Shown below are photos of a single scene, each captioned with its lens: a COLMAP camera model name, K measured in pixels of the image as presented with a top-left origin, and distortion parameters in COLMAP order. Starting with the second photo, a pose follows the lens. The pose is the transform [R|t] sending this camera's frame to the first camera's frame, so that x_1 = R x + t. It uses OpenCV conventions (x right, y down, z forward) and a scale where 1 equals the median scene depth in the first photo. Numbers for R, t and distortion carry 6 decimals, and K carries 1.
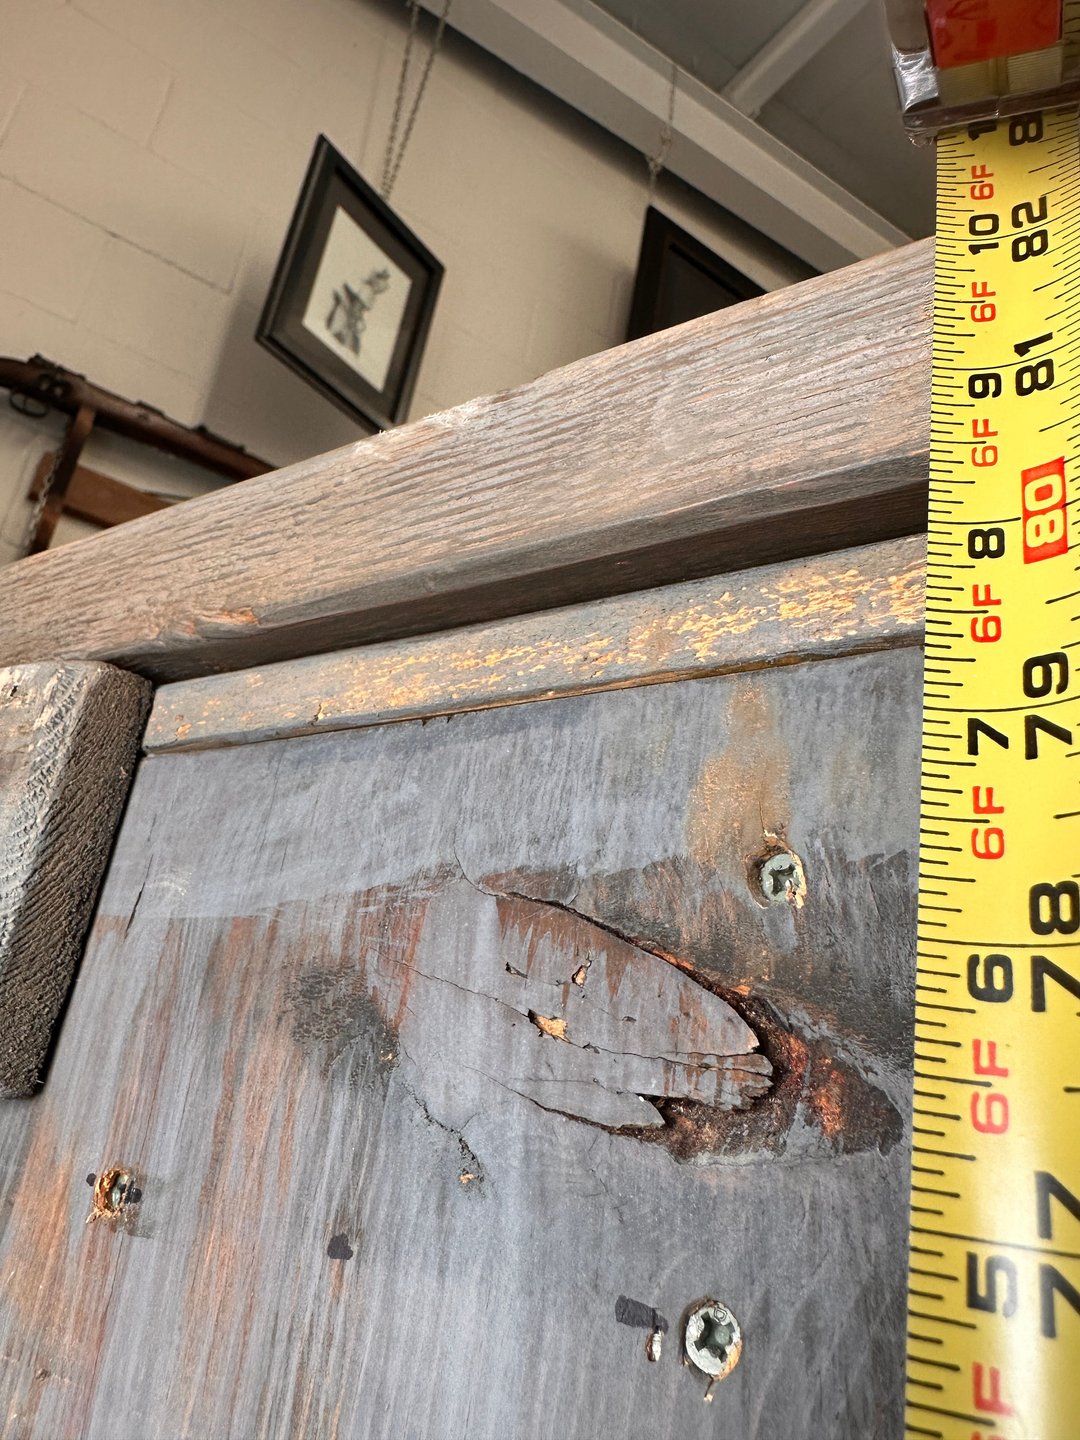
lens RADIAL K [[1029.0, 0, 540.0], [0, 1029.0, 720.0], [0, 0, 1]] dist [0.003784, 0.000743]
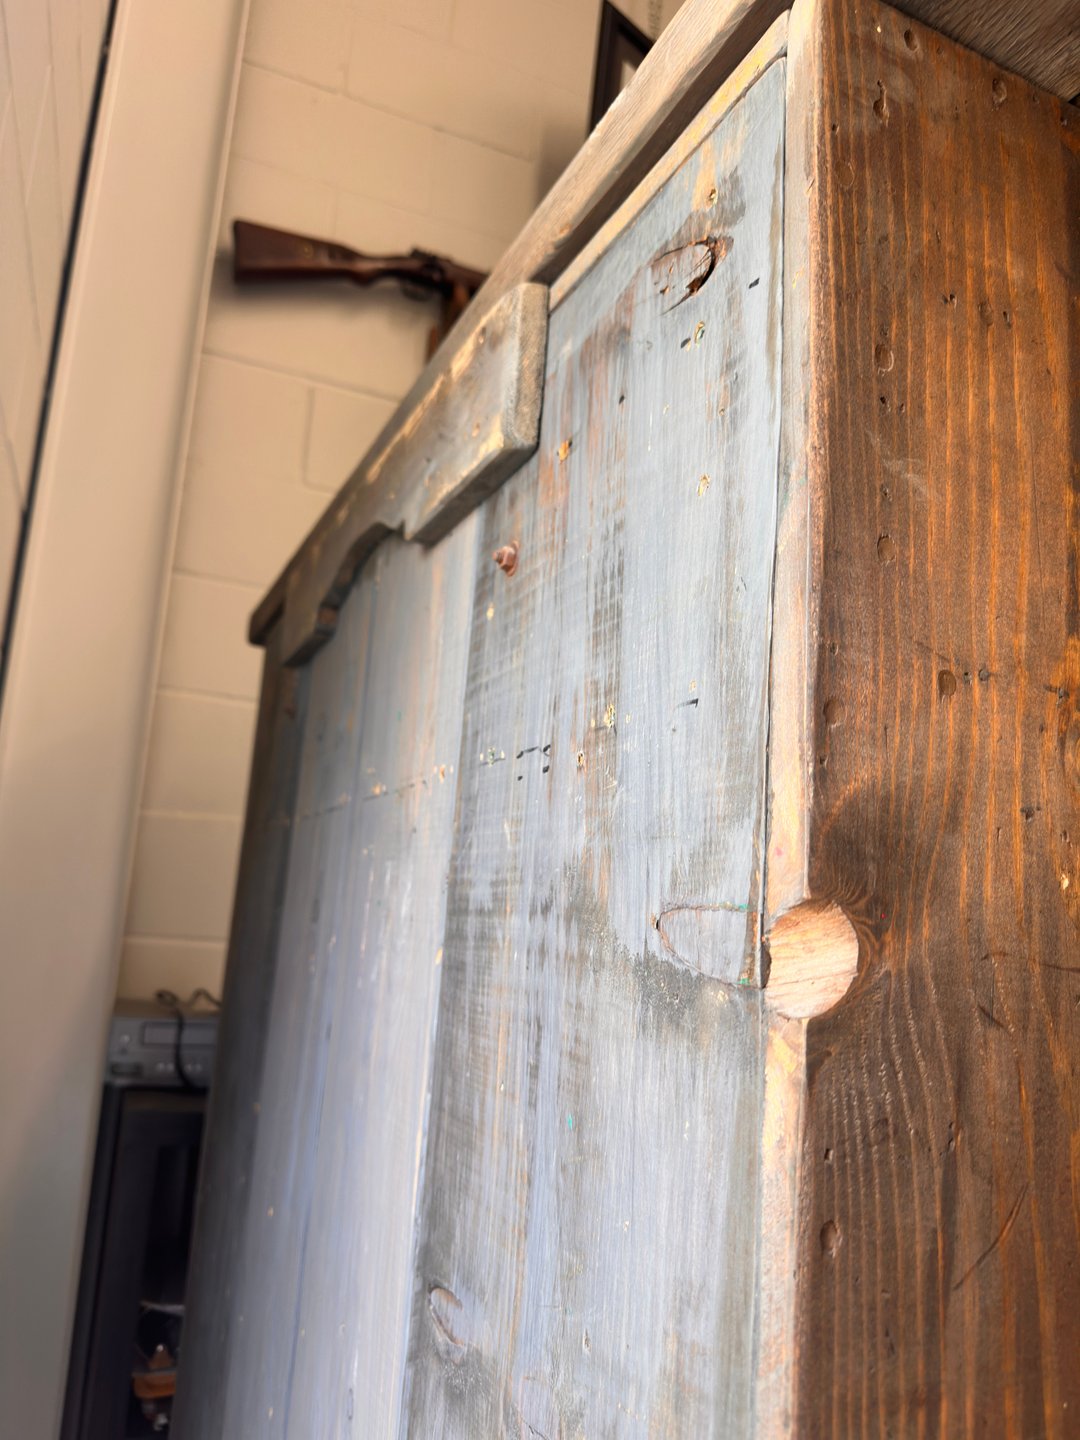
lens RADIAL K [[1034.4, 0, 540.0], [0, 1034.4, 720.0], [0, 0, 1]] dist [0.099372, -0.227280]
pose [[0.850215, -0.171257, -0.497801, 0.788935], [0.233225, 0.970279, 0.064532, 0.979346], [0.471954, -0.170965, 0.864887, -1.557999]]
